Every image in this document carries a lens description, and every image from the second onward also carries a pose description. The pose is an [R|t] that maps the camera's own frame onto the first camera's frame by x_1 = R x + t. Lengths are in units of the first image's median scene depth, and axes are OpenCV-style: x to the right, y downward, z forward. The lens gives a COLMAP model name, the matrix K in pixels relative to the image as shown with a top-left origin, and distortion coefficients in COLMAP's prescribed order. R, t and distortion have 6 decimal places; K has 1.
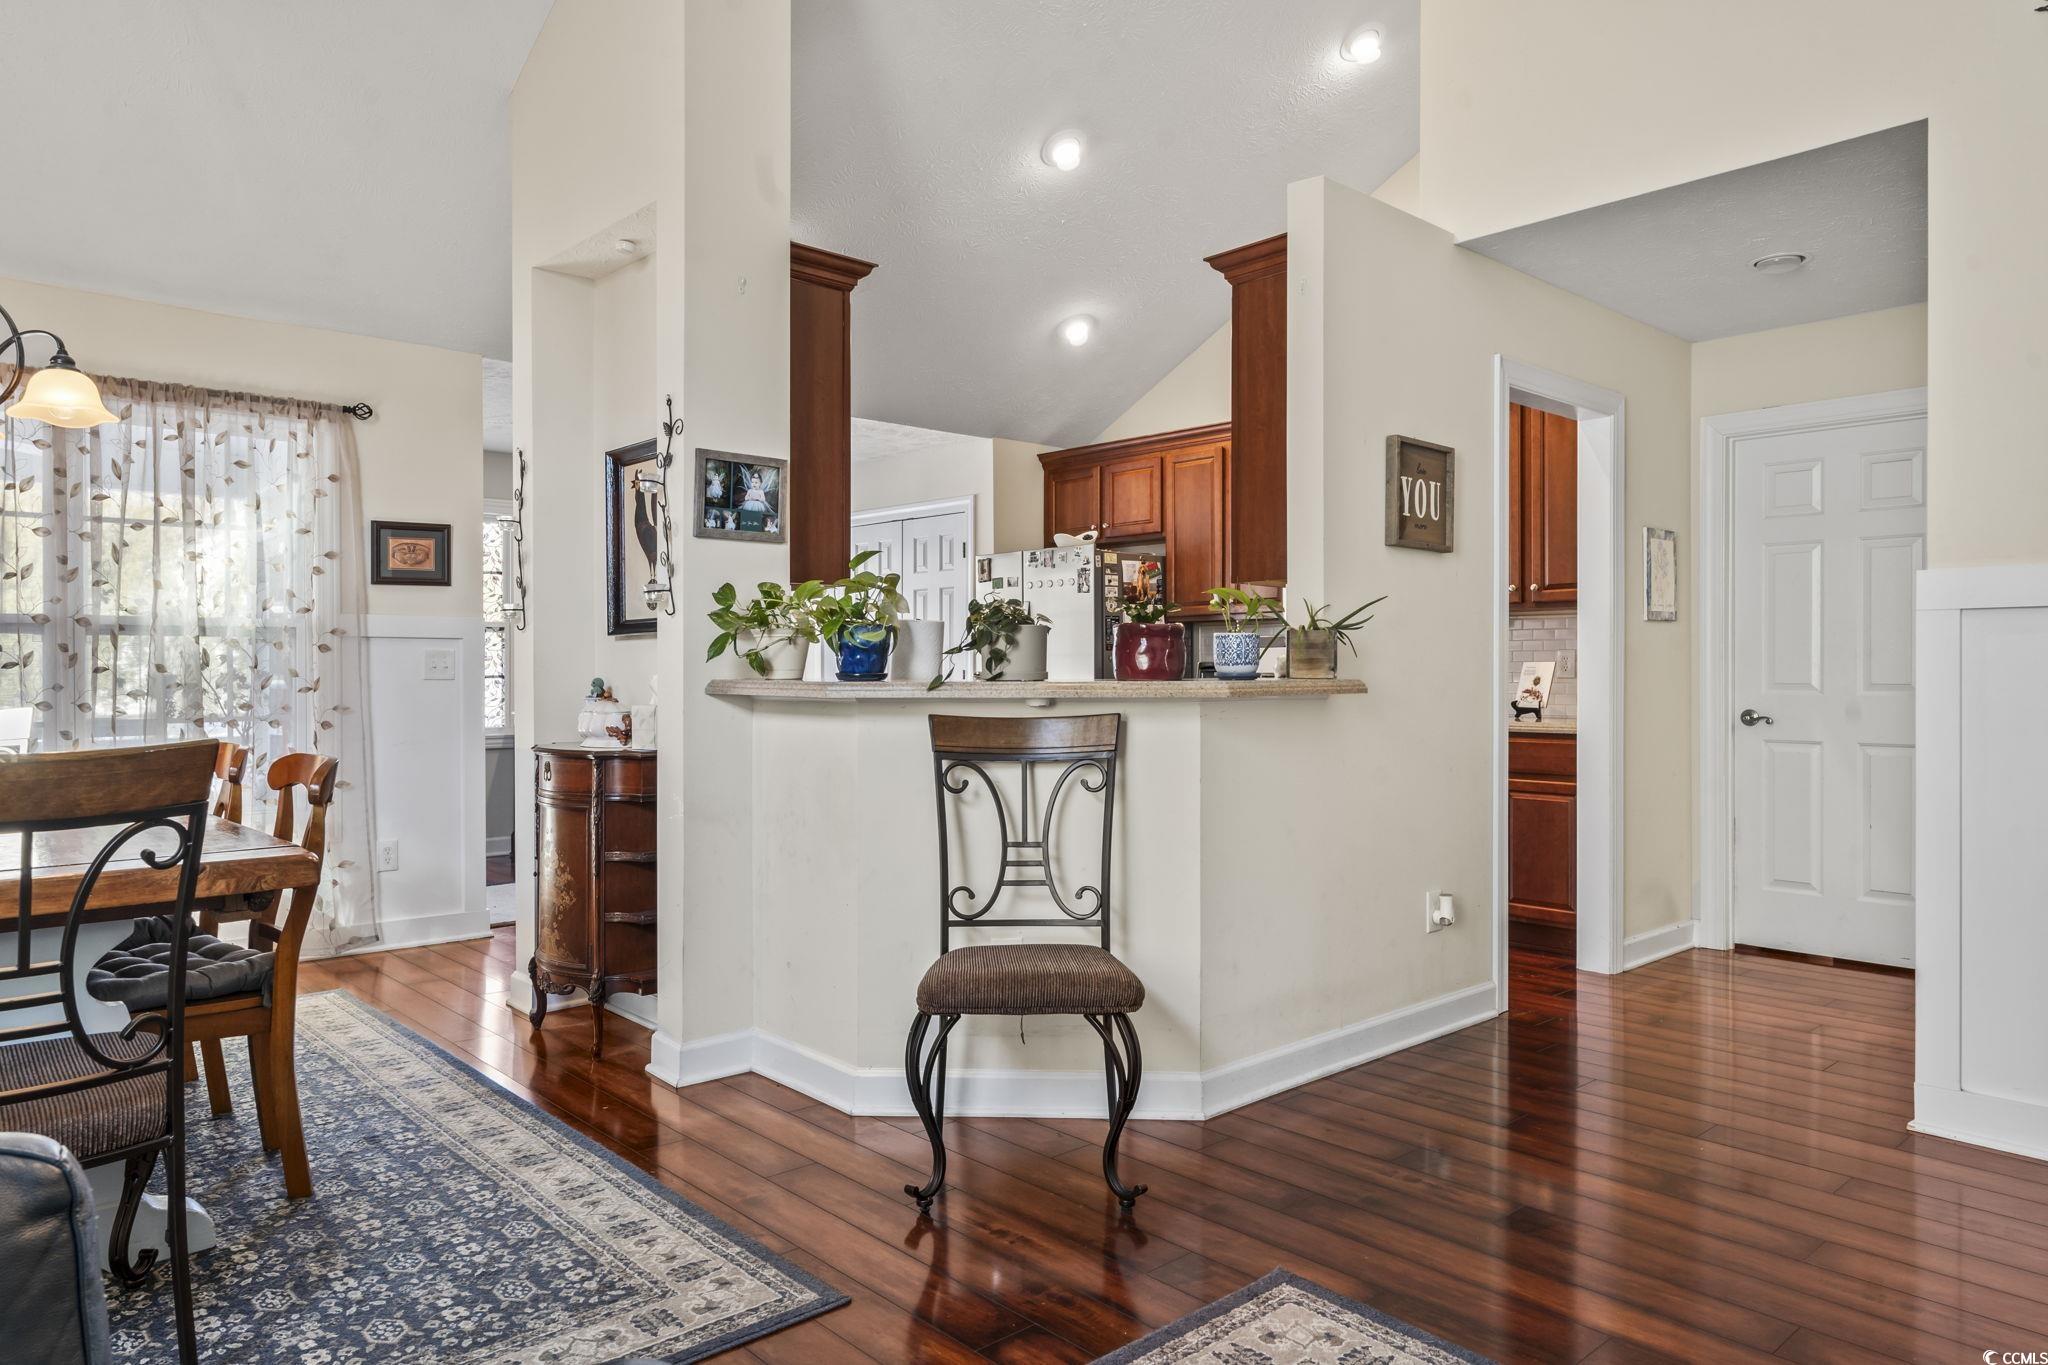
lens RADIAL K [[1308.4, 0, 1003.5], [0, 1308.4, 671.3], [0, 0, 1]] dist [-0.004143, -0.000318]
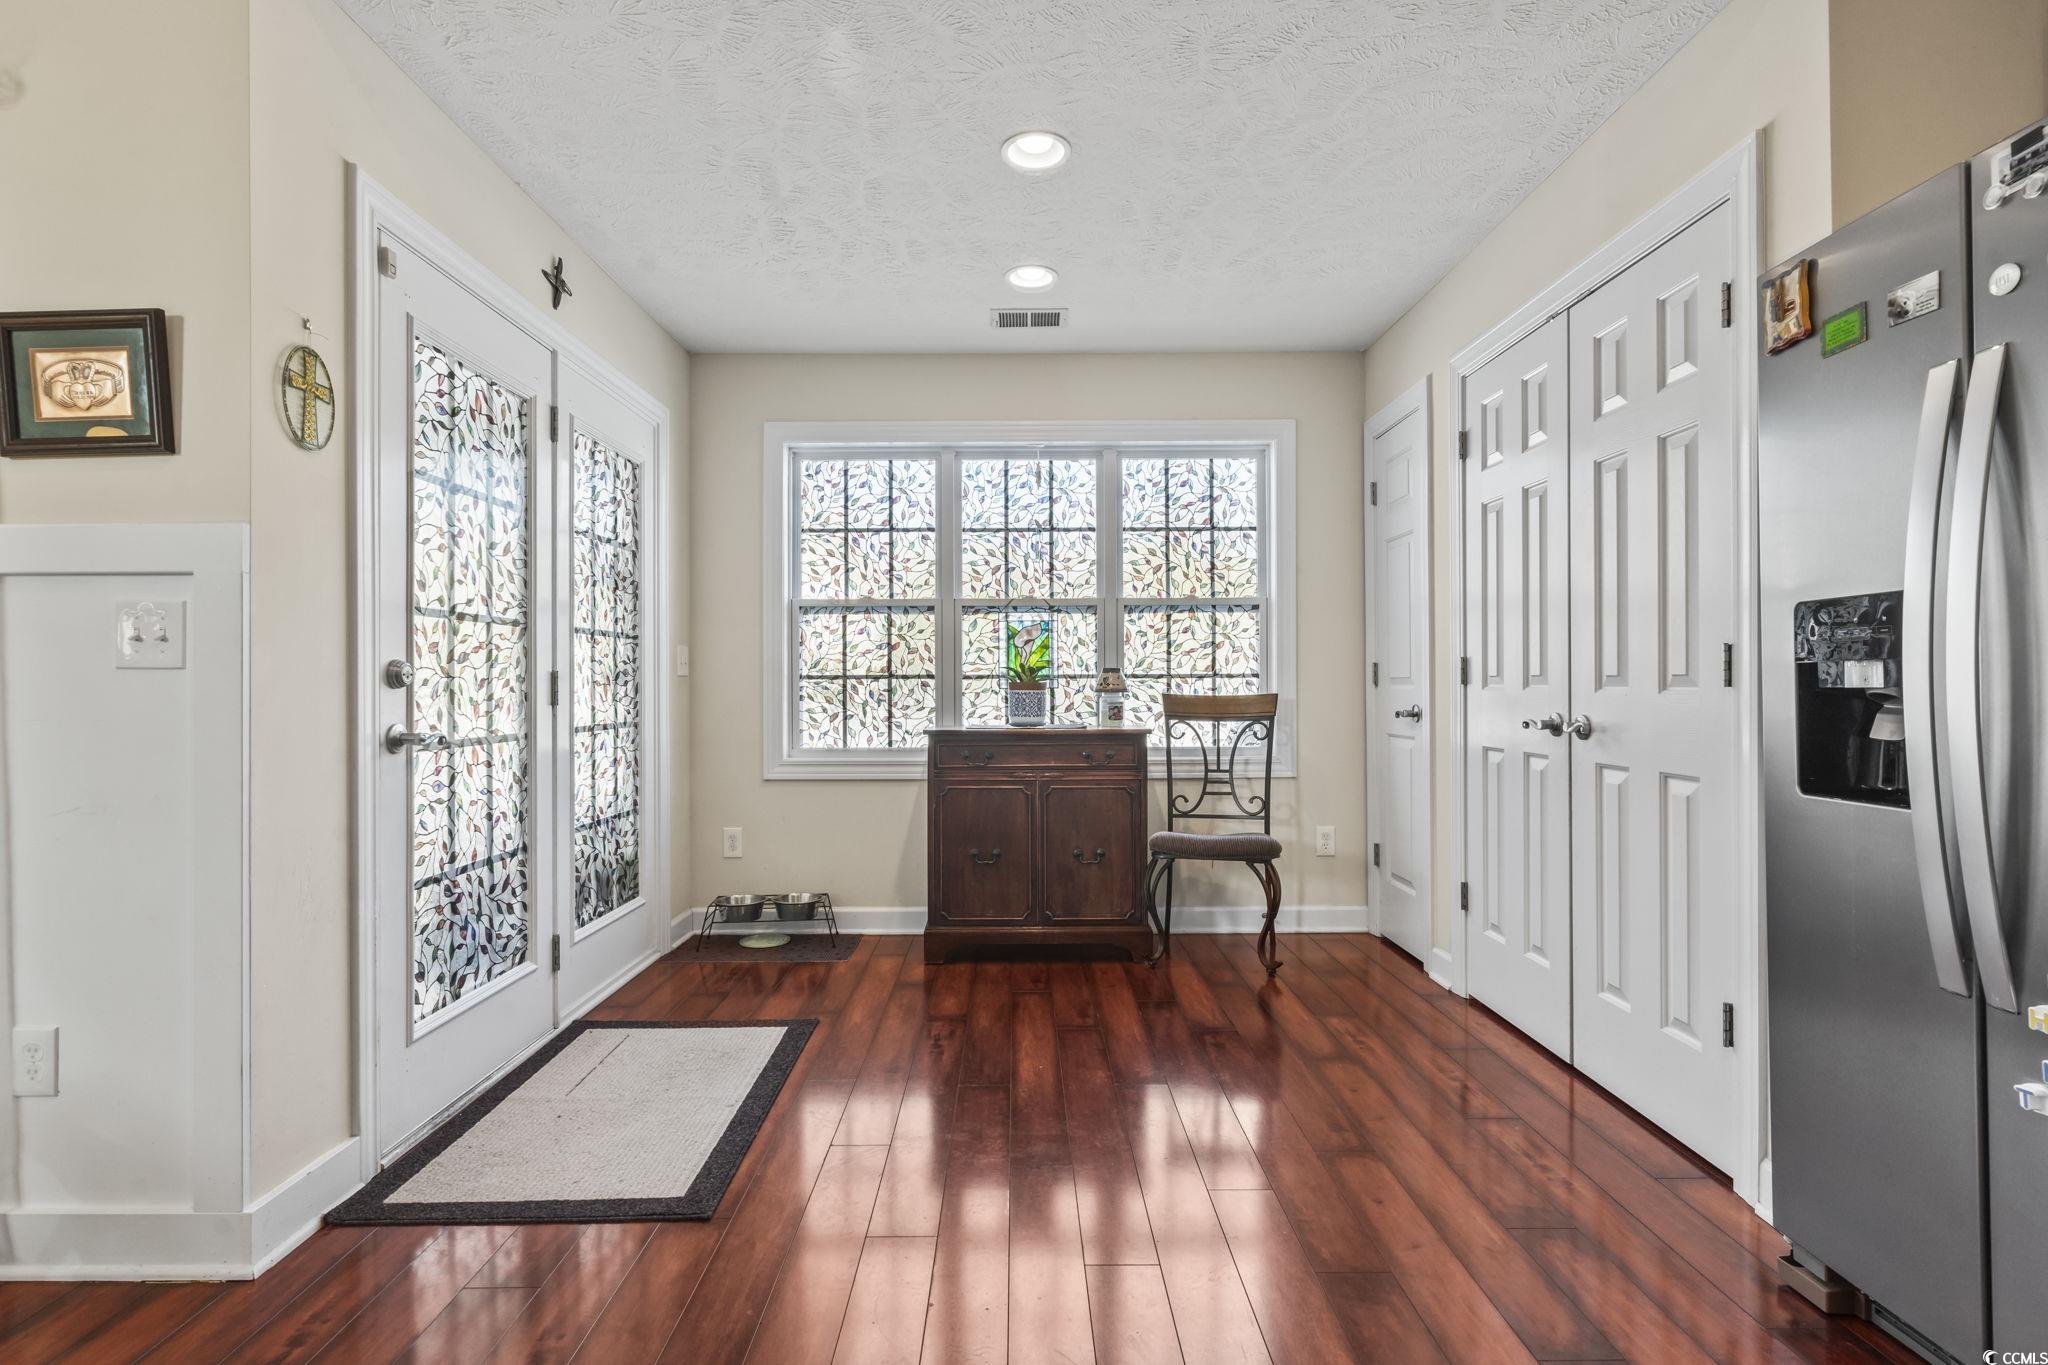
lens RADIAL K [[983.9, 0, 1020.1], [0, 983.9, 682.5], [0, 0, 1]] dist [-0.004096, 0.002337]
pose [[0.749380, -0.006049, -0.662113, 0.003820], [0.004653, 0.999982, -0.003869, 0.017926], [0.662124, -0.000181, 0.749394, 1.440069]]
